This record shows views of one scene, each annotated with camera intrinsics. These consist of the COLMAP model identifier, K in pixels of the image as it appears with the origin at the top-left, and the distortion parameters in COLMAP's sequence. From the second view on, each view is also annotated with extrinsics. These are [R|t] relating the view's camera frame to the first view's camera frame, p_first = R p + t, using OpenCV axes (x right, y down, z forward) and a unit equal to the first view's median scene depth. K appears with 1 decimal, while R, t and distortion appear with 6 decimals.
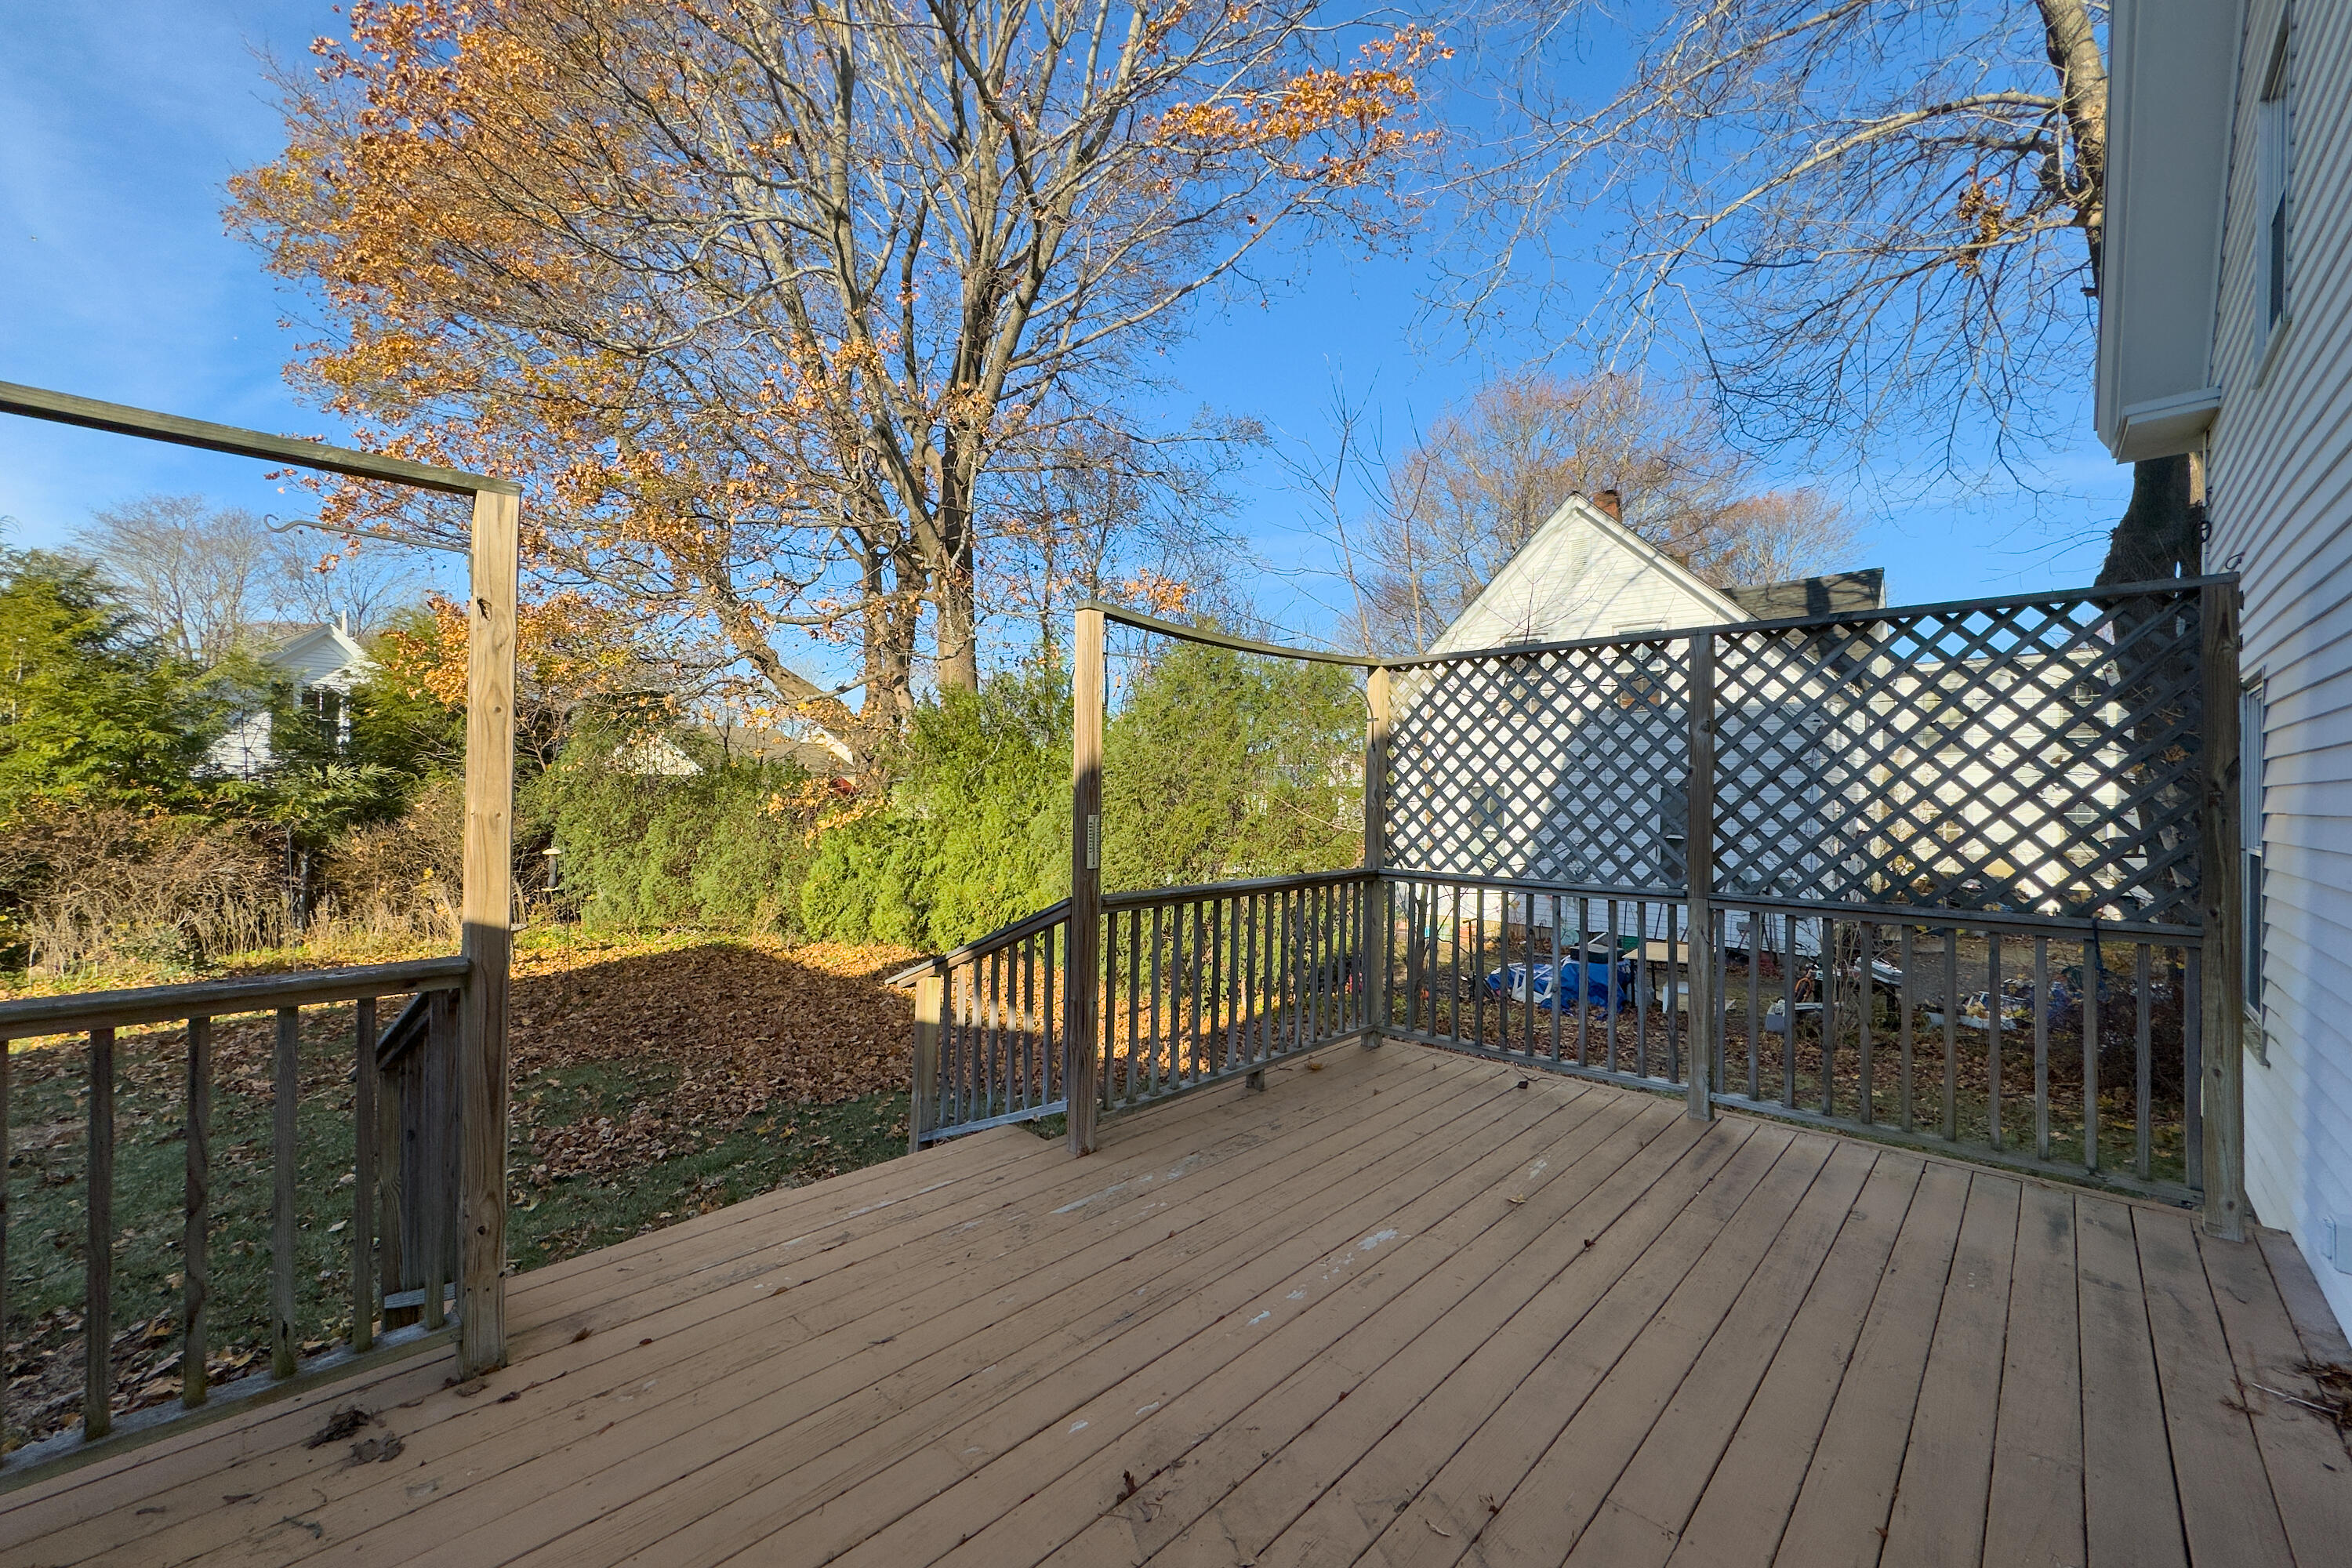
lens RADIAL K [[940.3, 0, 1178.6], [0, 940.3, 788.4], [0, 0, 1]] dist [-0.006920, -0.000207]
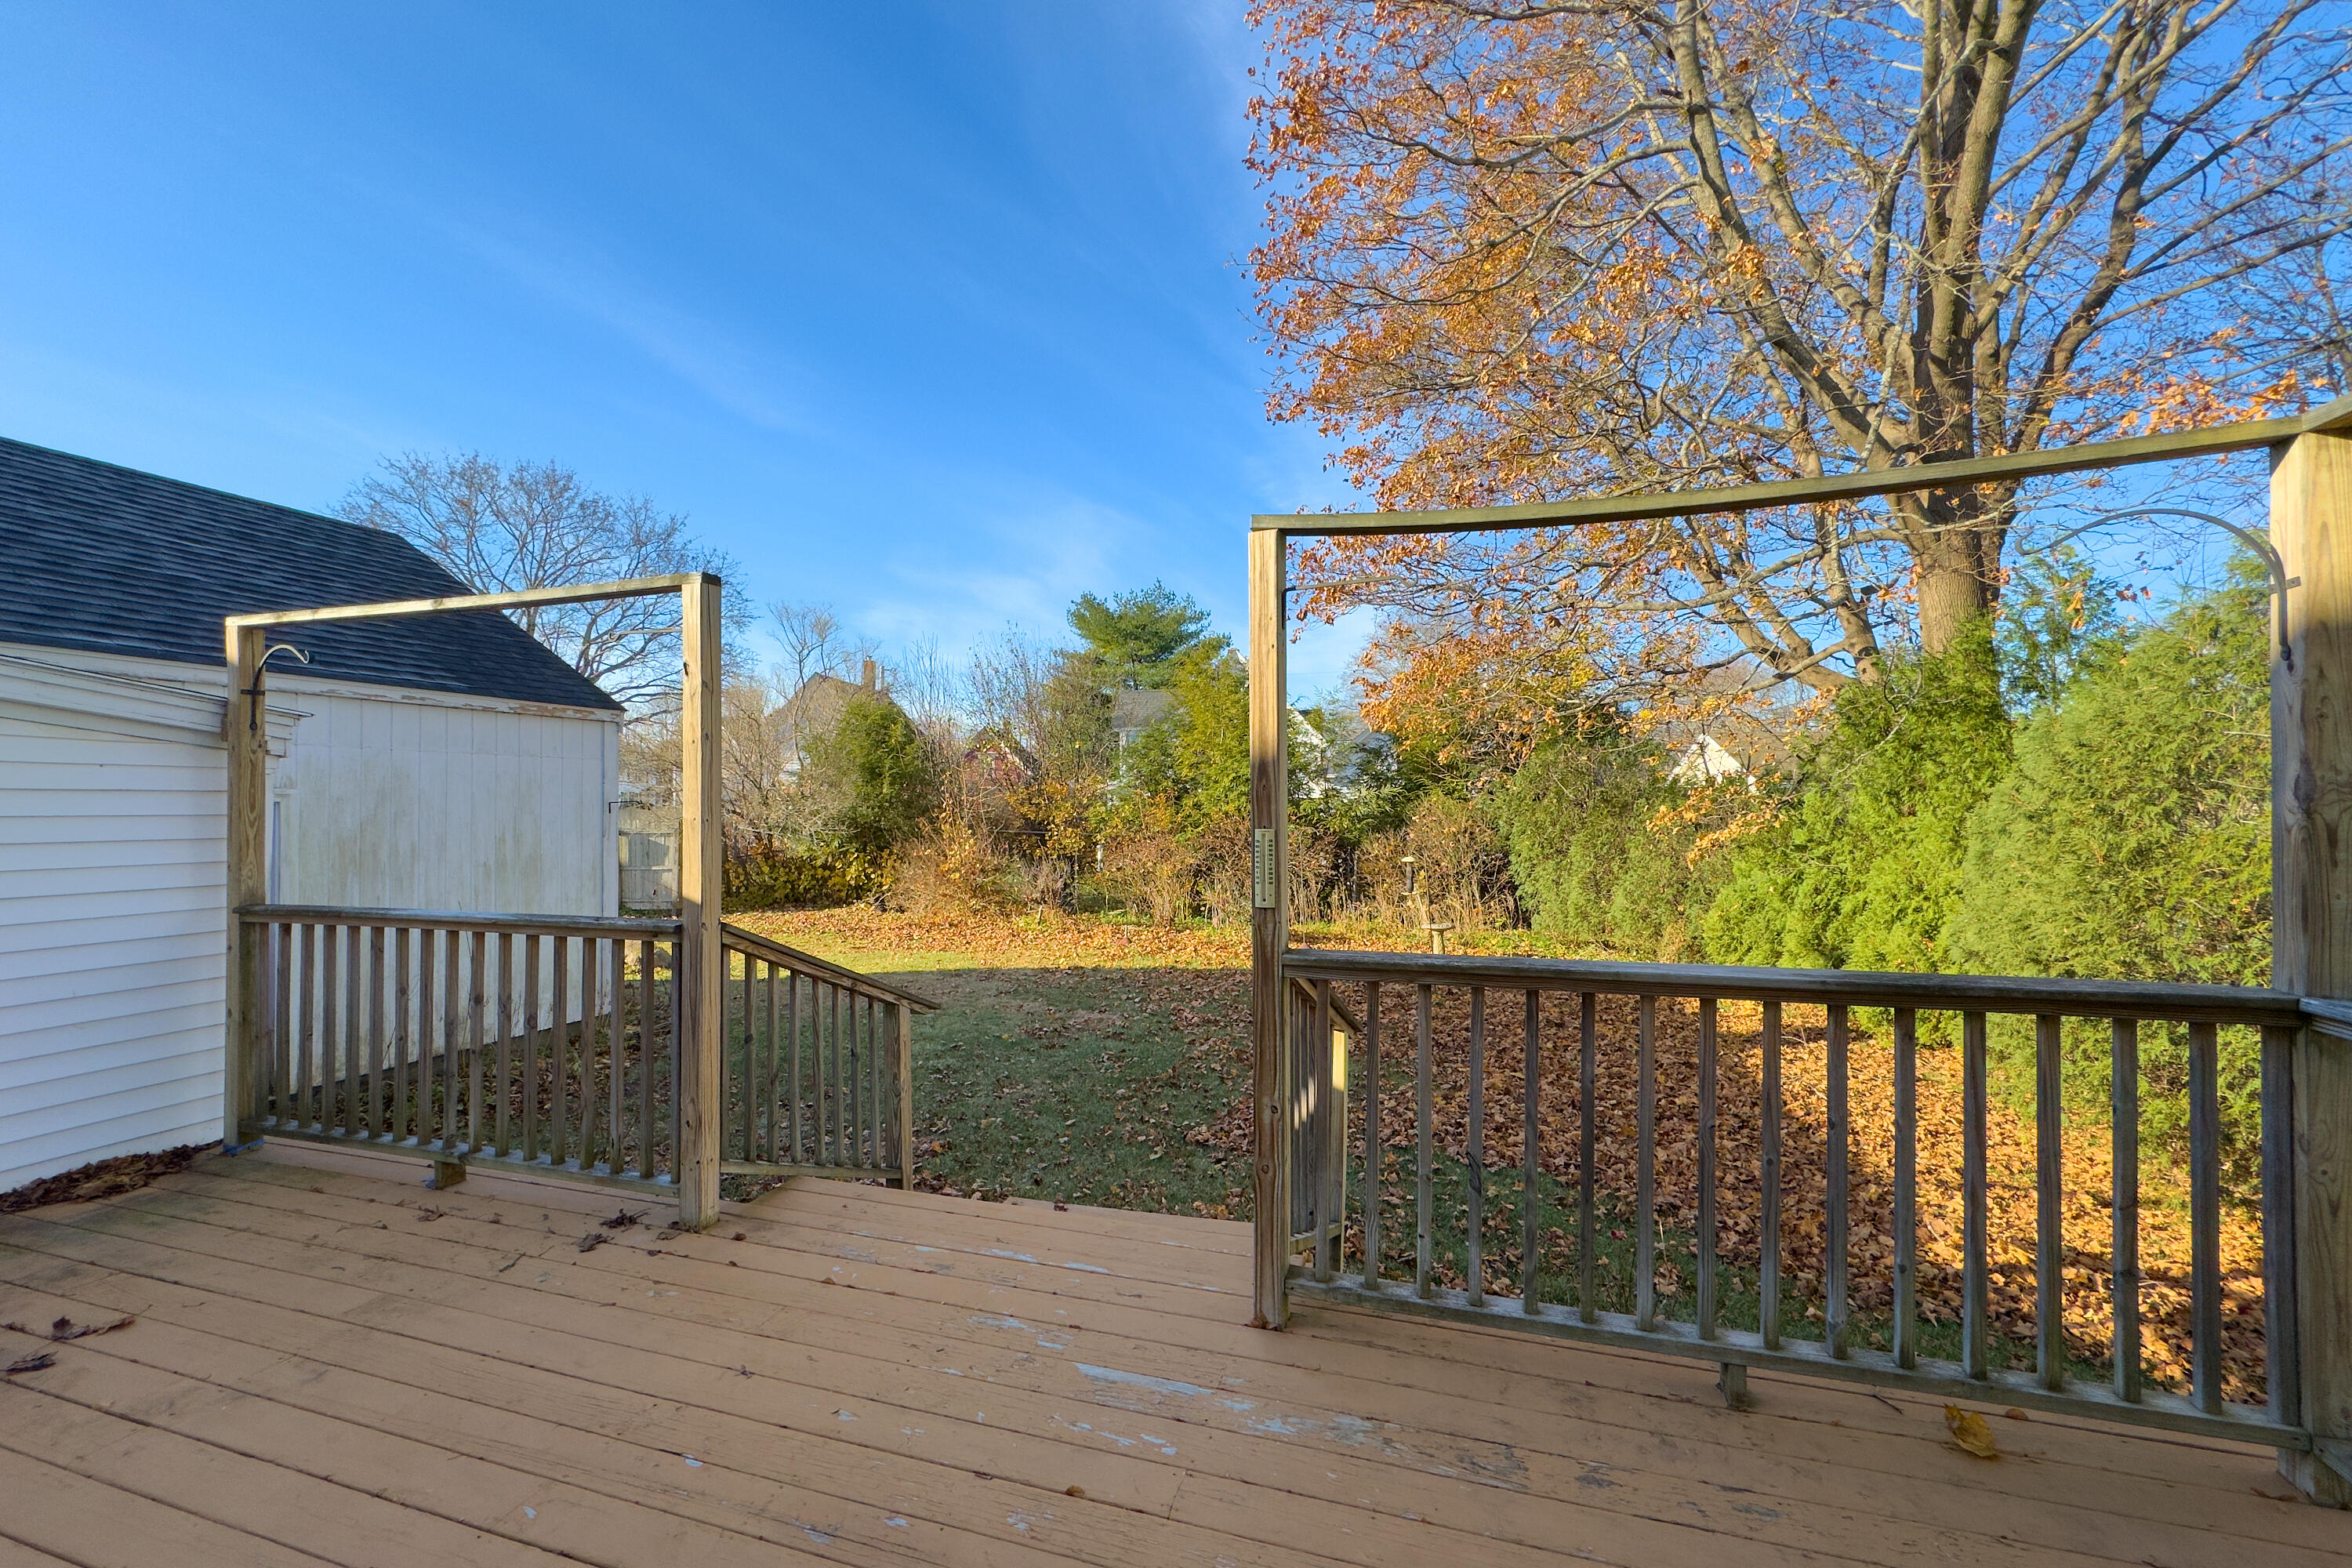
lens RADIAL K [[940.3, 0, 1175.2], [0, 940.3, 782.6], [0, 0, 1]] dist [-0.006920, -0.000207]
pose [[0.436336, -0.028227, -0.899341, 0.350499], [0.007436, 0.999587, -0.027766, 0.012337], [0.899753, 0.005428, 0.436366, 0.462923]]
